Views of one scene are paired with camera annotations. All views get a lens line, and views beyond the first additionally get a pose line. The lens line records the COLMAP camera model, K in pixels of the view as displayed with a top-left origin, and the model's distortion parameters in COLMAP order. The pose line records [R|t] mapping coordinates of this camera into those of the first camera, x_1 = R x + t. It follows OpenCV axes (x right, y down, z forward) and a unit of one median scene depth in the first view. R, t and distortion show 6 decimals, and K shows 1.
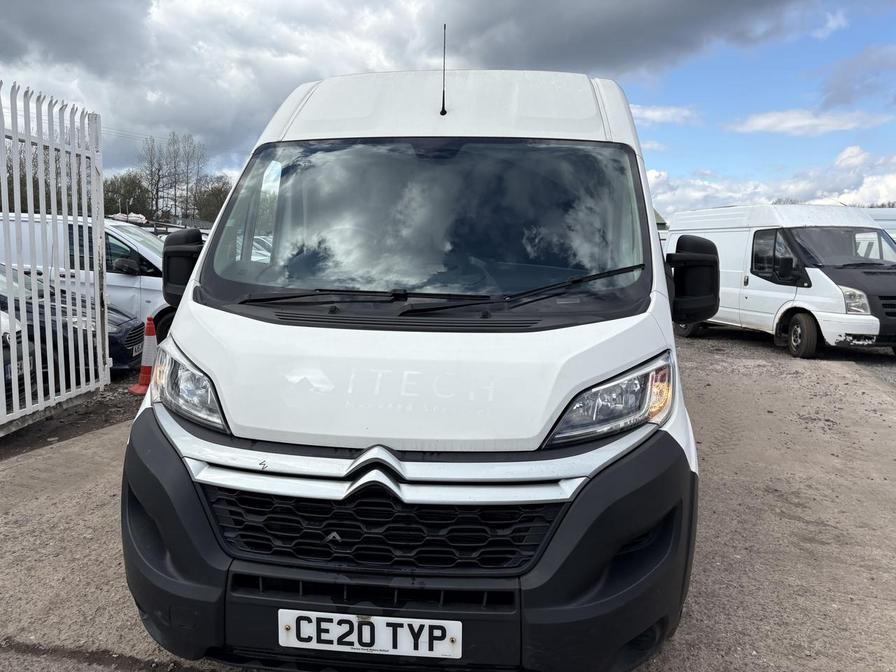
lens RADIAL K [[678.5, 0, 448.0], [0, 678.5, 336.0], [0, 0, 1]] dist [0.028066, -0.000936]
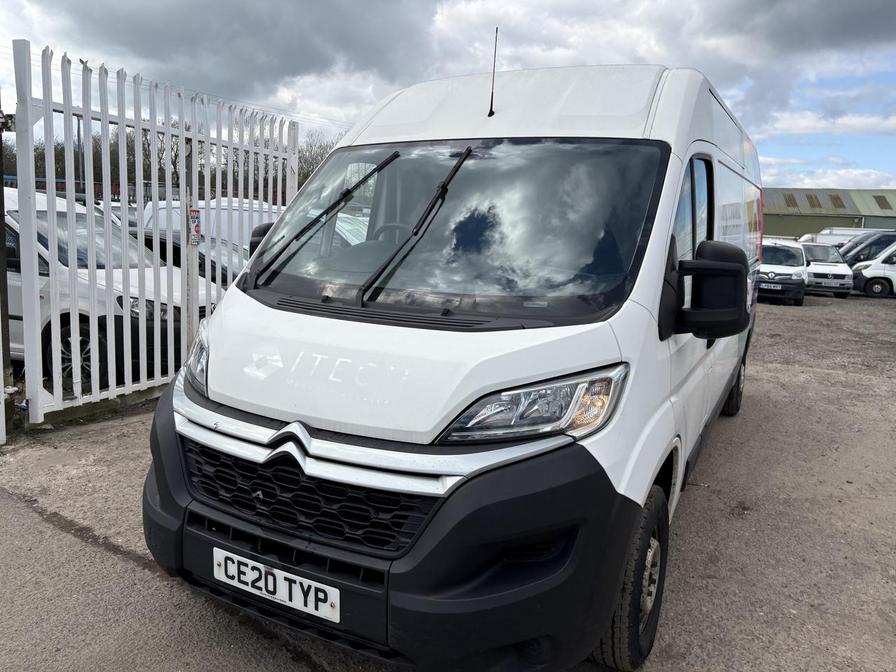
lens RADIAL K [[681.7, 0, 451.6], [0, 681.7, 330.0], [0, 0, 1]] dist [0.021549, -0.003282]
pose [[0.926657, 0.077444, -0.367844, 0.544728], [-0.076095, 0.996935, 0.018194, -0.029016], [0.368125, 0.011131, 0.929710, 0.041570]]
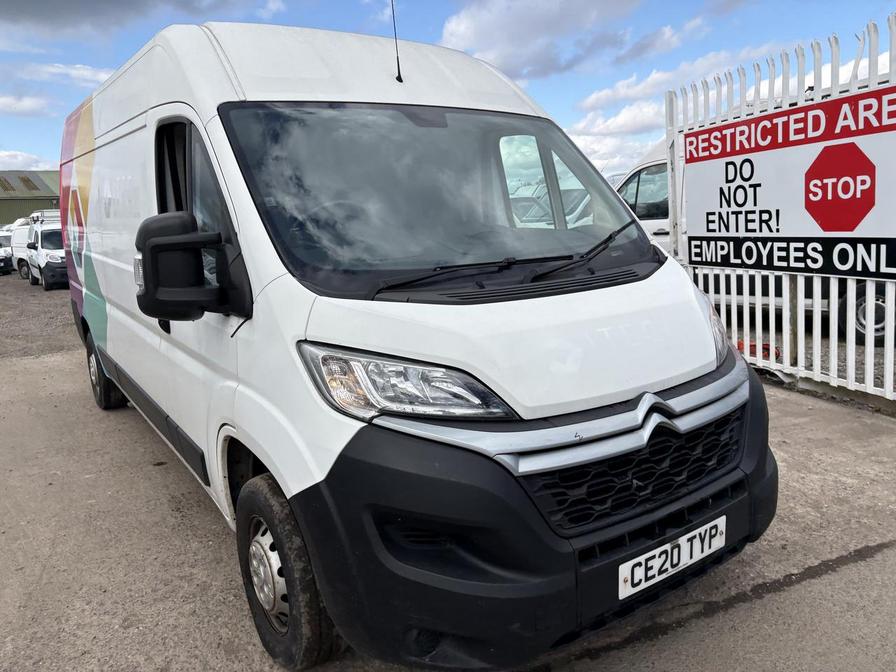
lens RADIAL K [[681.7, 0, 451.6], [0, 681.7, 330.0], [0, 0, 1]] dist [0.021549, -0.003282]
pose [[0.760302, -0.166829, 0.627781, -1.032829], [0.146580, 0.985592, 0.084393, -0.076494], [-0.632816, 0.027856, 0.773801, 0.349988]]
